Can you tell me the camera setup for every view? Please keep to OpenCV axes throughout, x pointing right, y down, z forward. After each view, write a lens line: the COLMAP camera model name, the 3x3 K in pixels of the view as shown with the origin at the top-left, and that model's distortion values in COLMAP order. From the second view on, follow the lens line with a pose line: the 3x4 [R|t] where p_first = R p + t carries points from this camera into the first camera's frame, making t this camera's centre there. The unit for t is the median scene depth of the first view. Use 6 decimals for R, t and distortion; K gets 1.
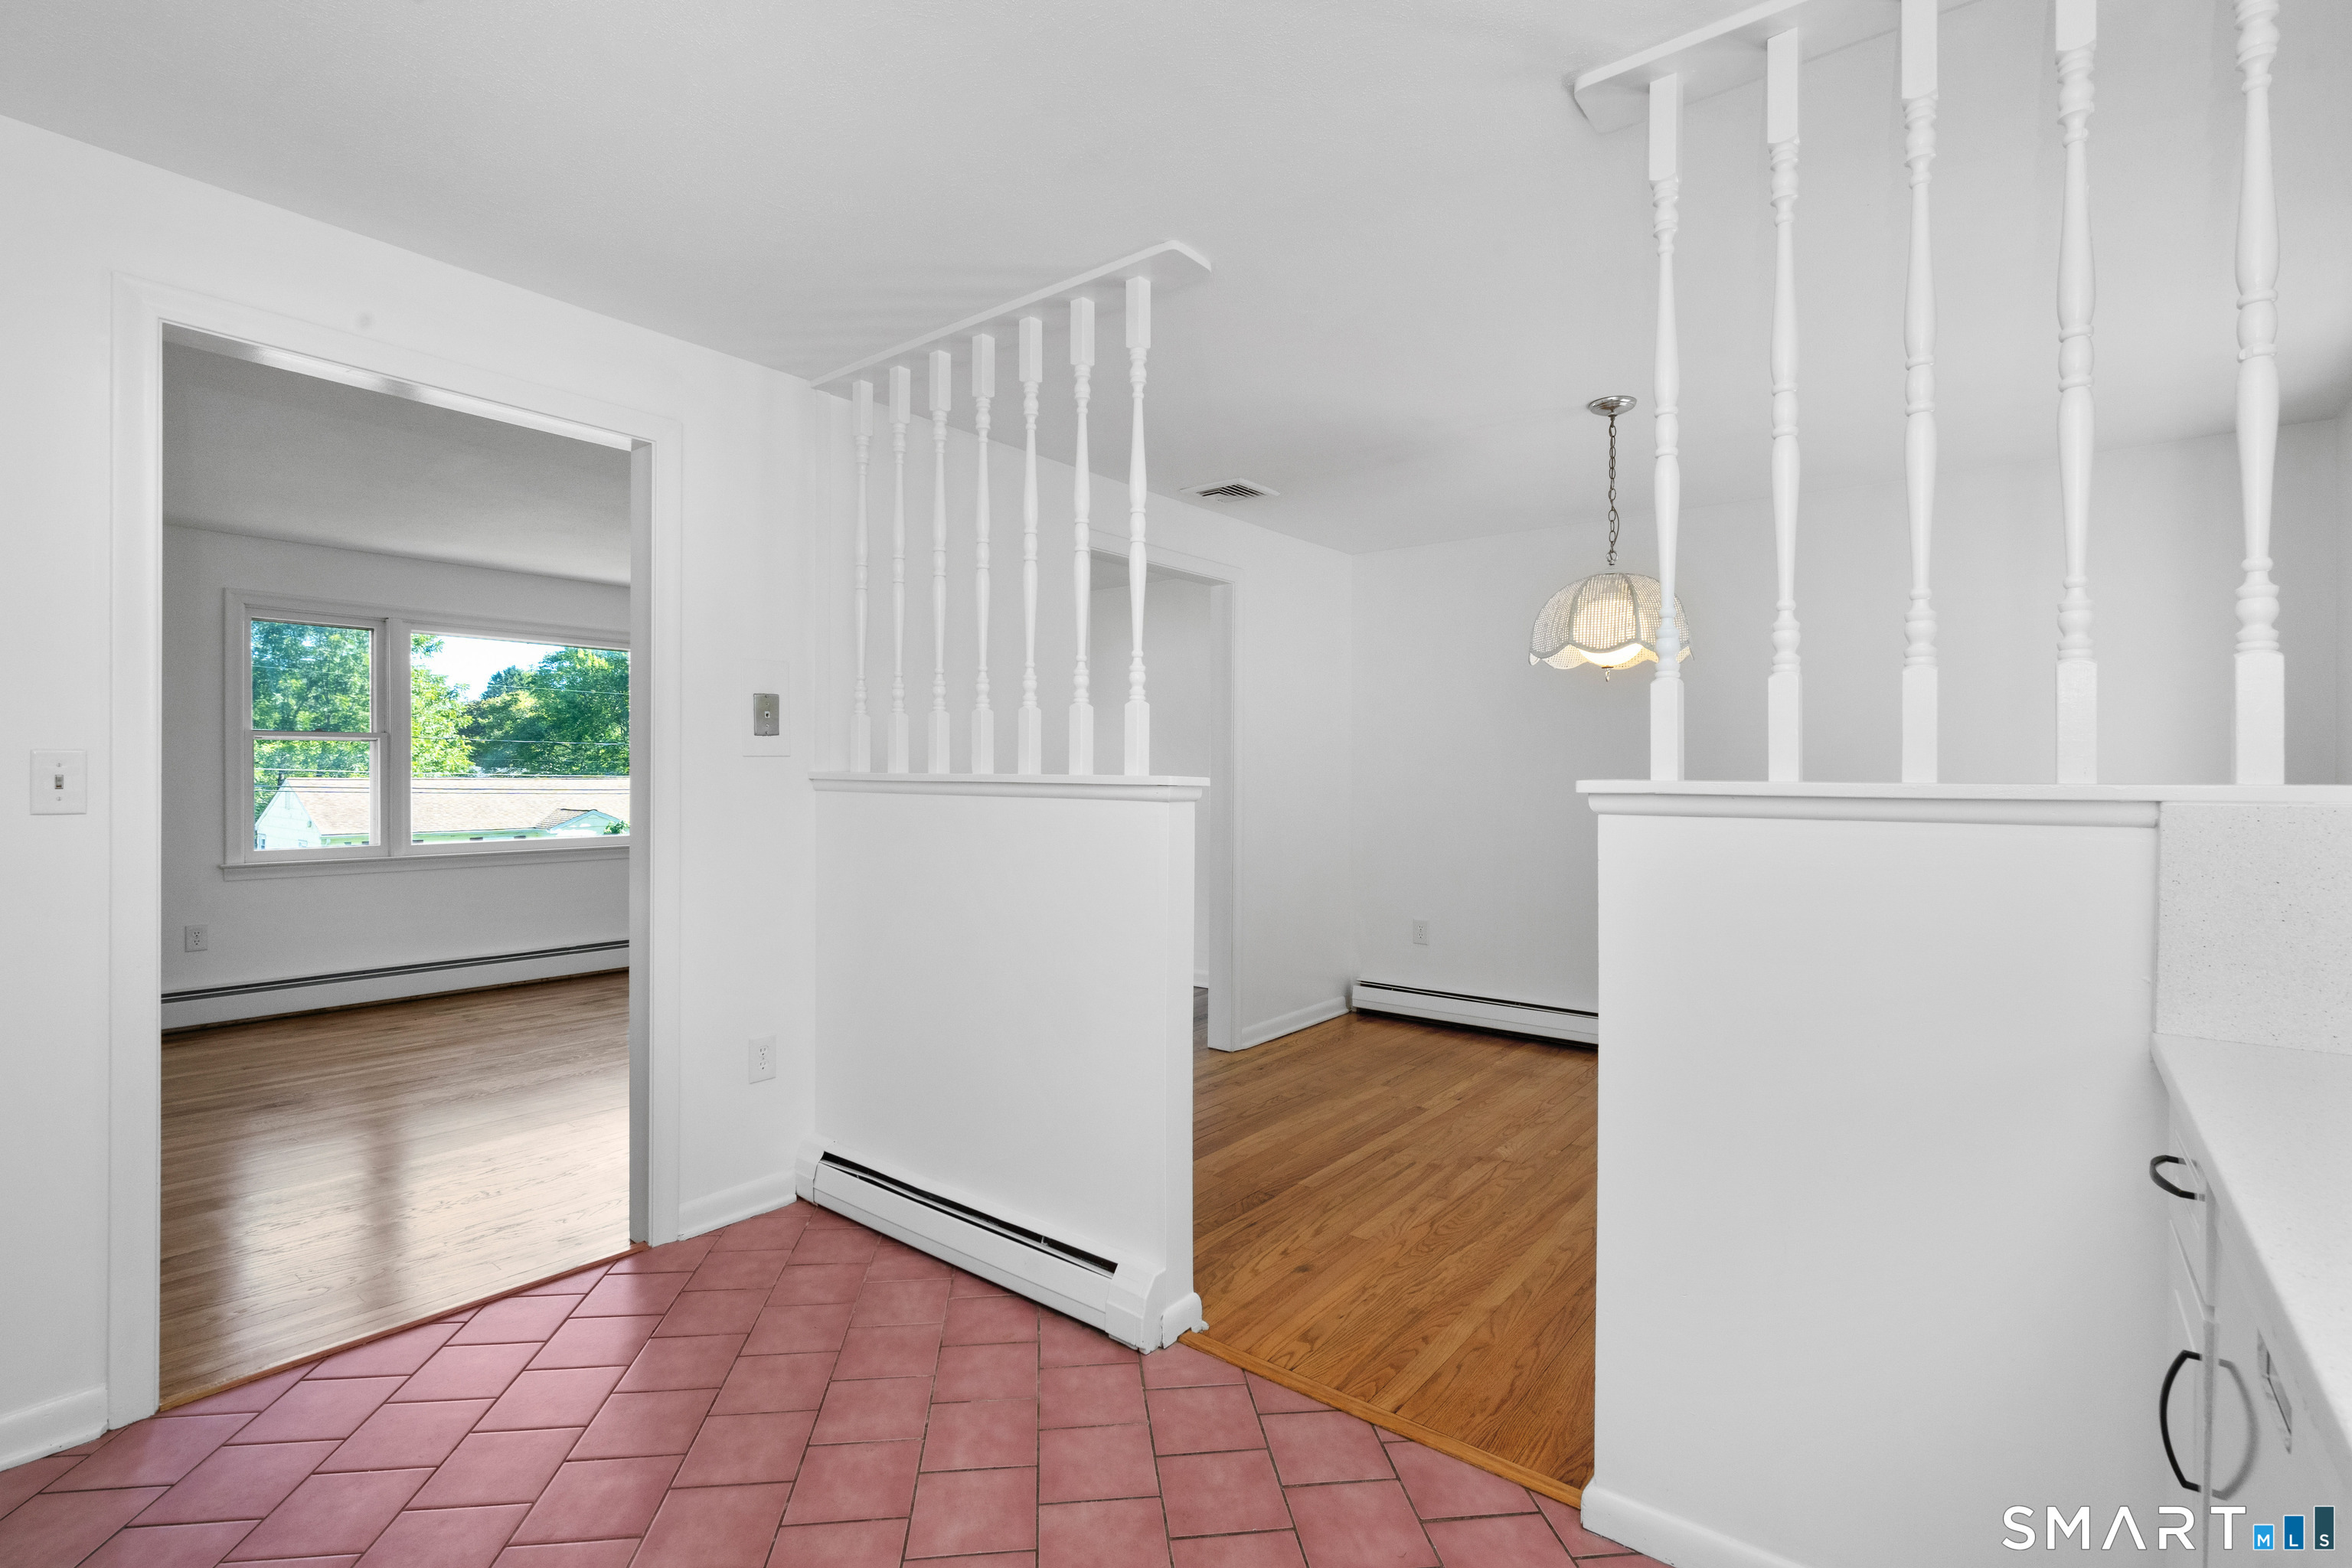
lens RADIAL K [[1087.0, 0, 1176.7], [0, 1087.0, 775.8], [0, 0, 1]] dist [0.000149, 0.000515]
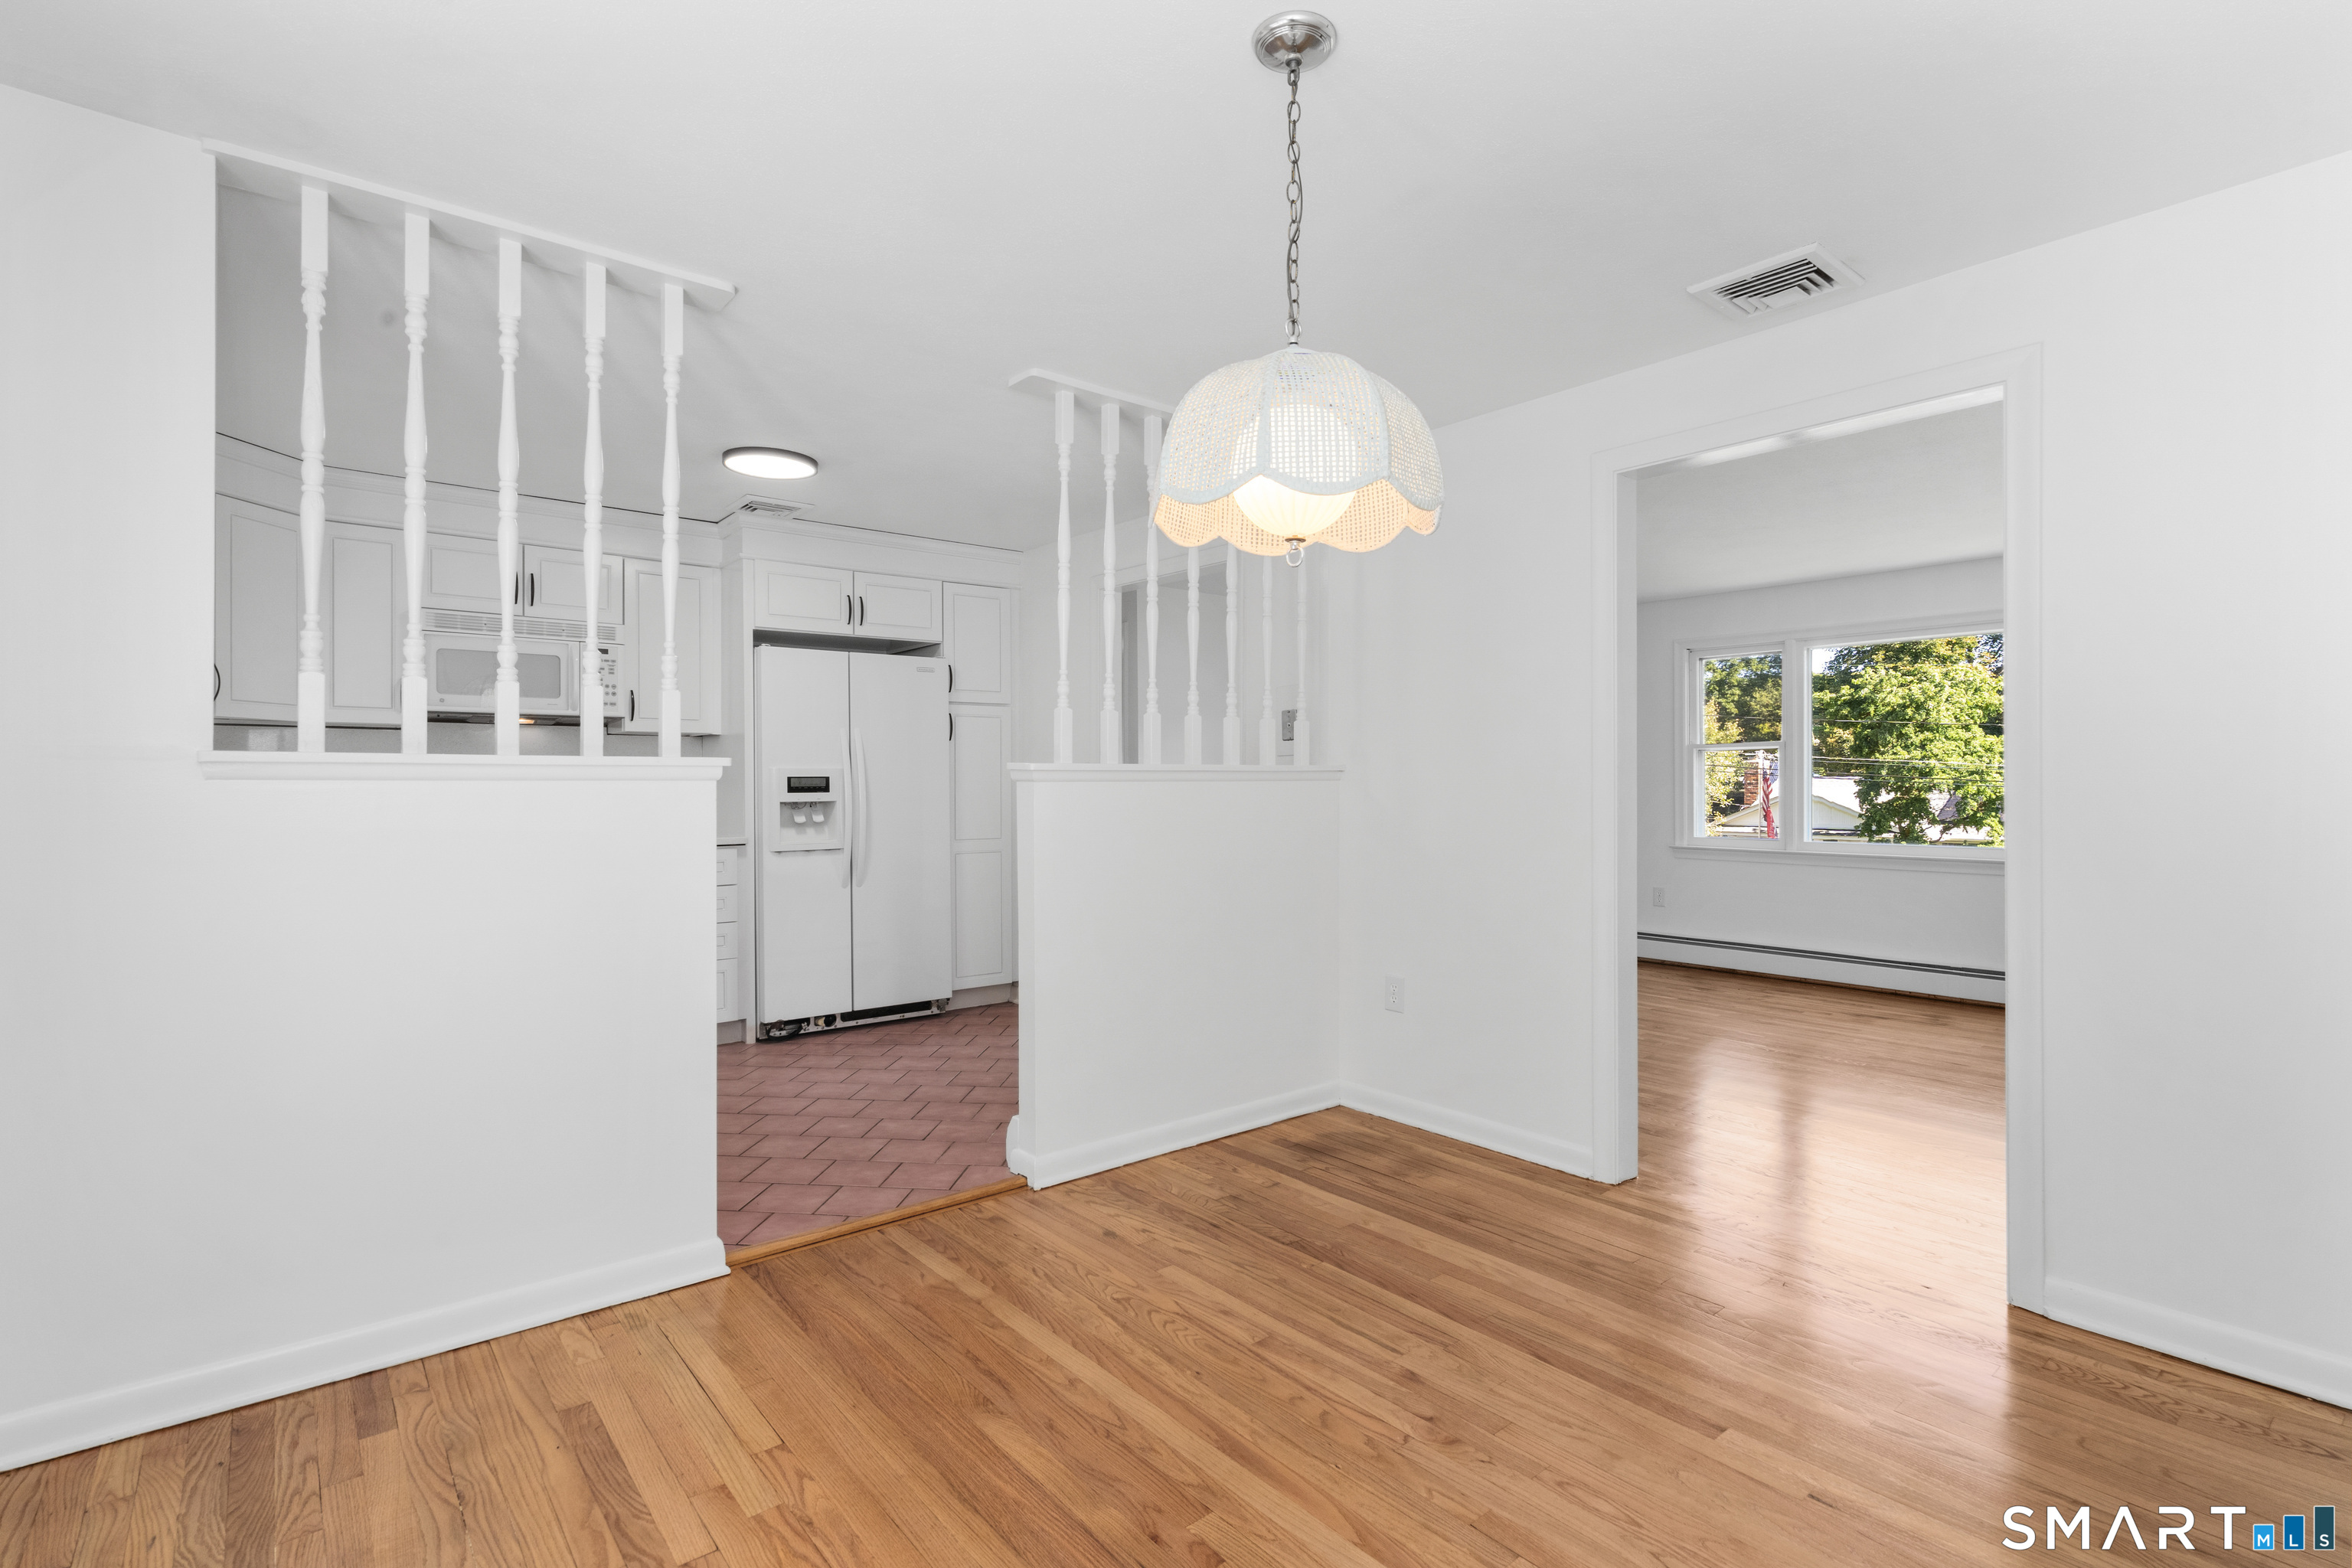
lens RADIAL K [[1114.8, 0, 1176.4], [0, 1114.8, 790.9], [0, 0, 1]] dist [-0.003568, -0.000170]
pose [[-0.224106, -0.000145, -0.974565, 0.926609], [-0.006538, 0.999978, 0.001355, 0.022440], [0.974543, 0.006675, -0.224102, 1.054321]]
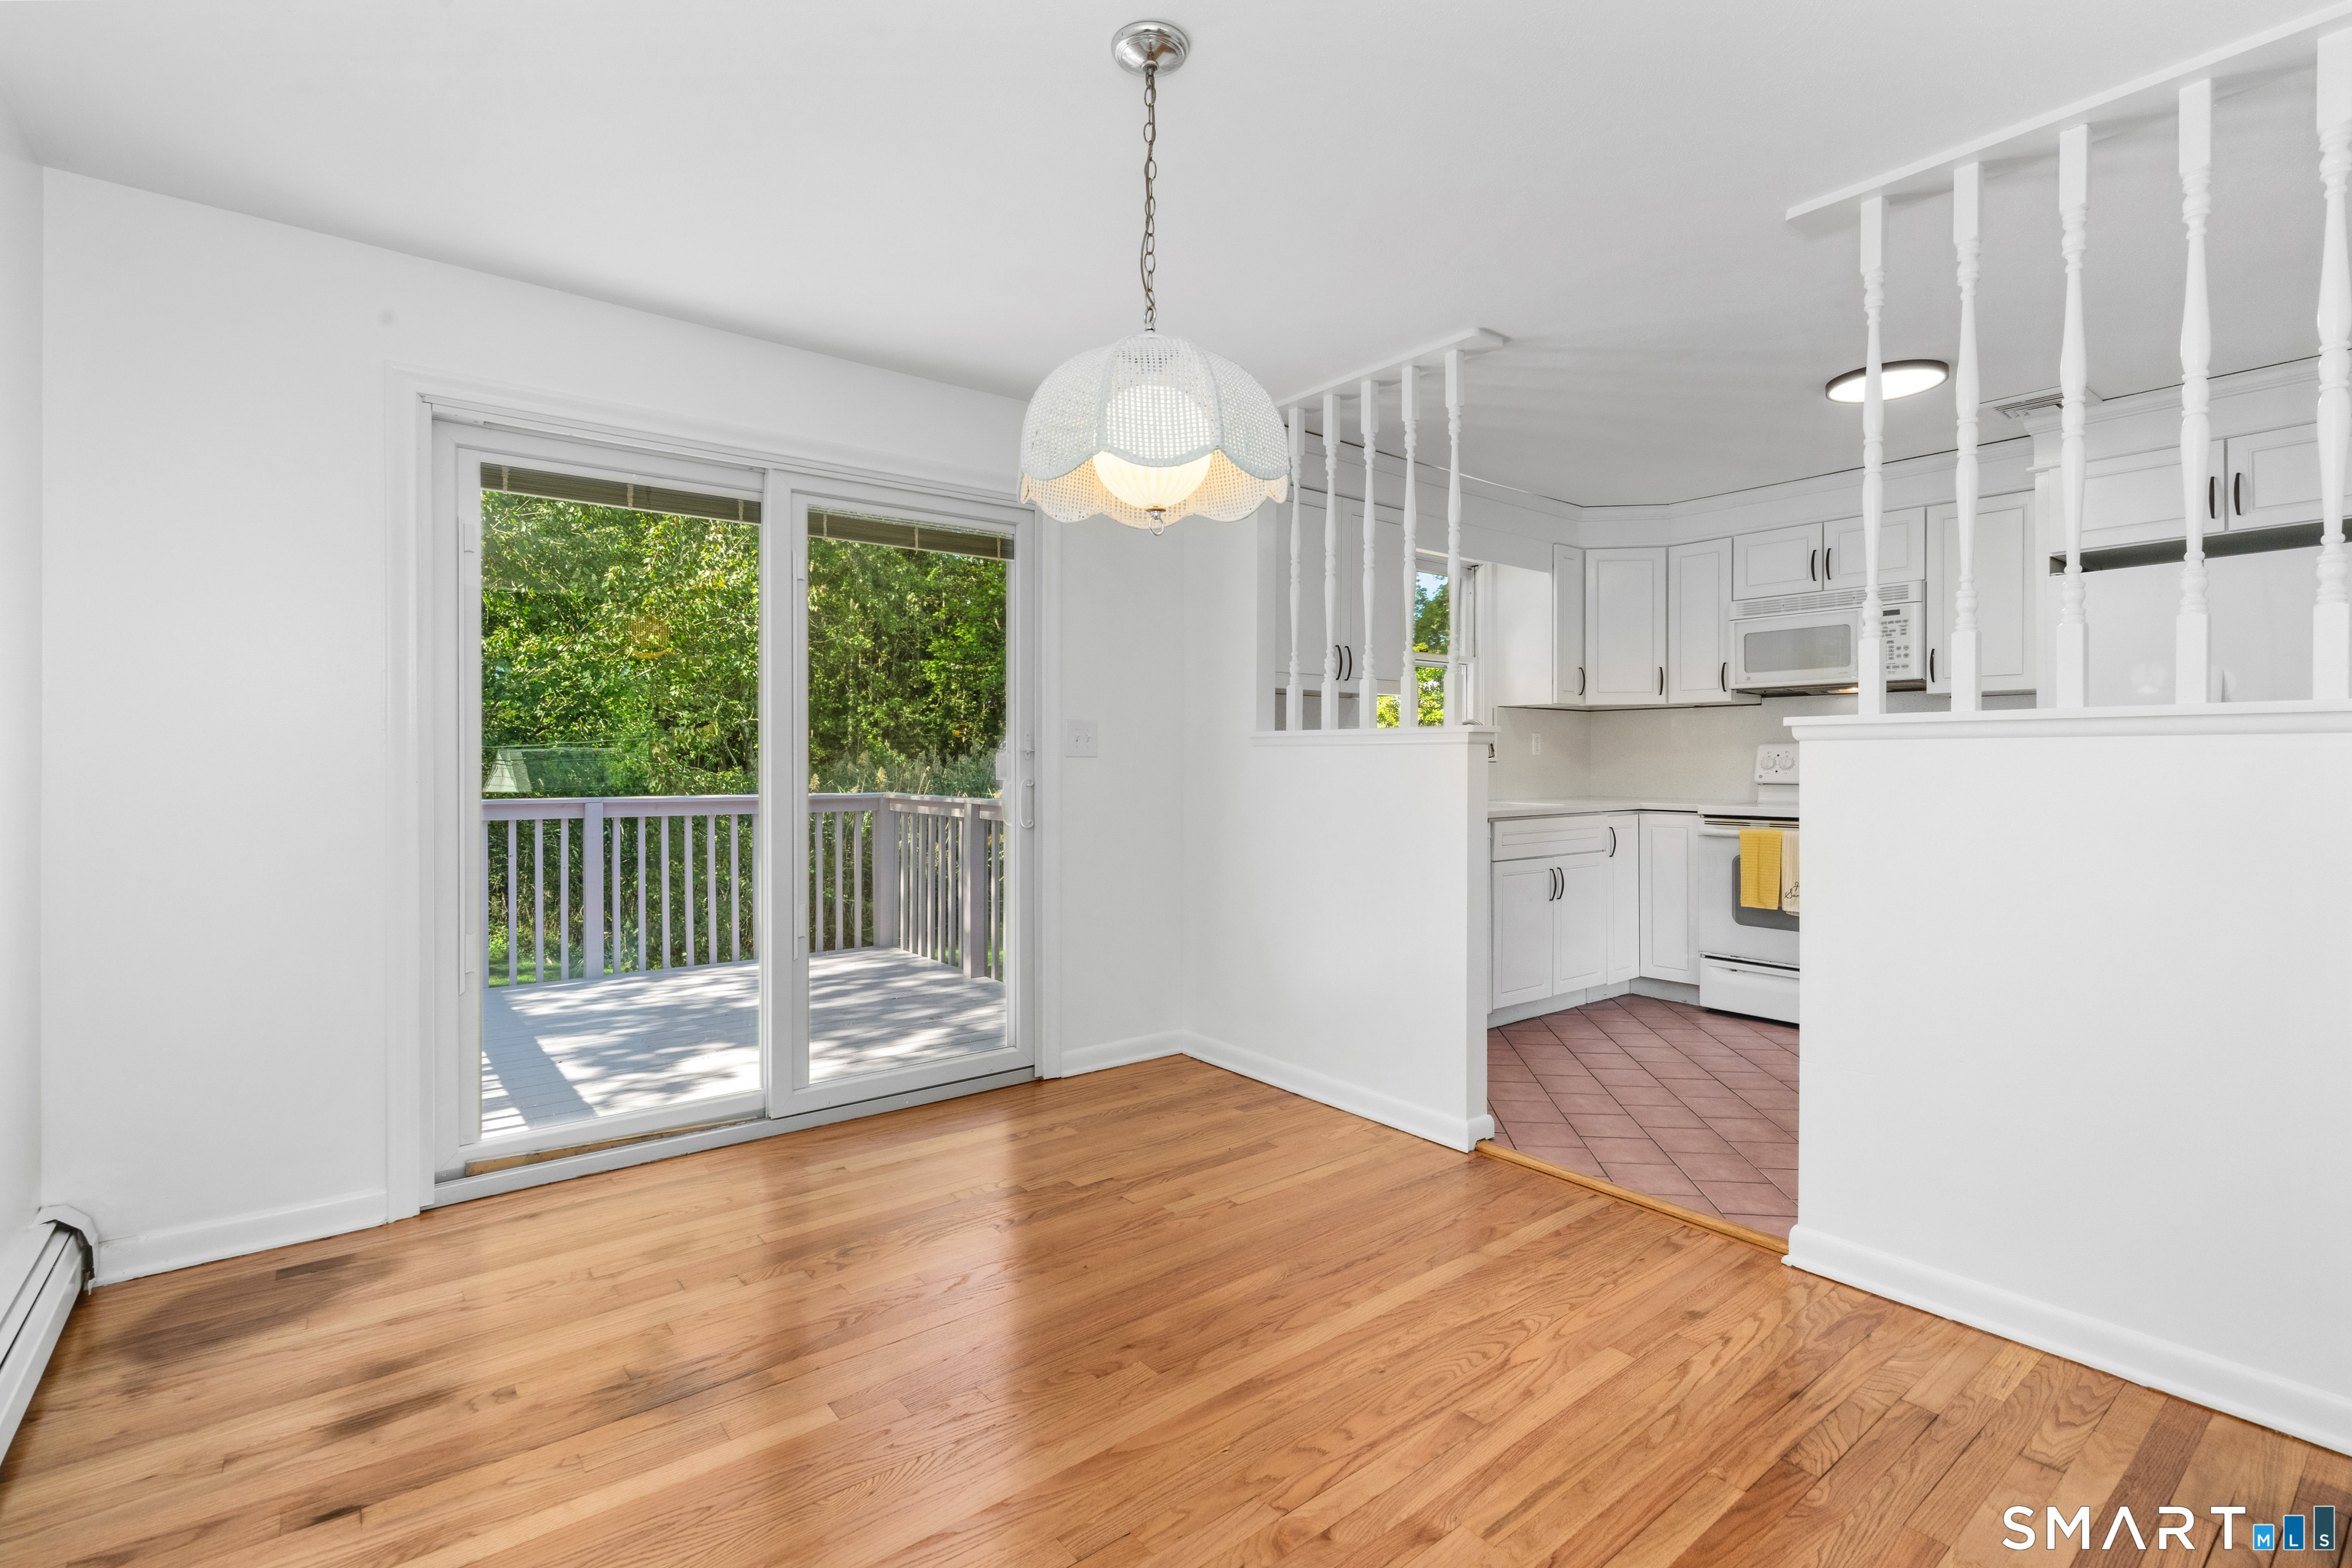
lens RADIAL K [[1066.2, 0, 1176.0], [0, 1066.2, 784.0], [0, 0, 1]] dist [0.002037, -0.000067]
pose [[-0.968947, -0.009782, 0.247075, 0.245519], [-0.001769, 0.999466, 0.032632, 0.016681], [-0.247262, 0.031181, -0.968447, 1.525249]]
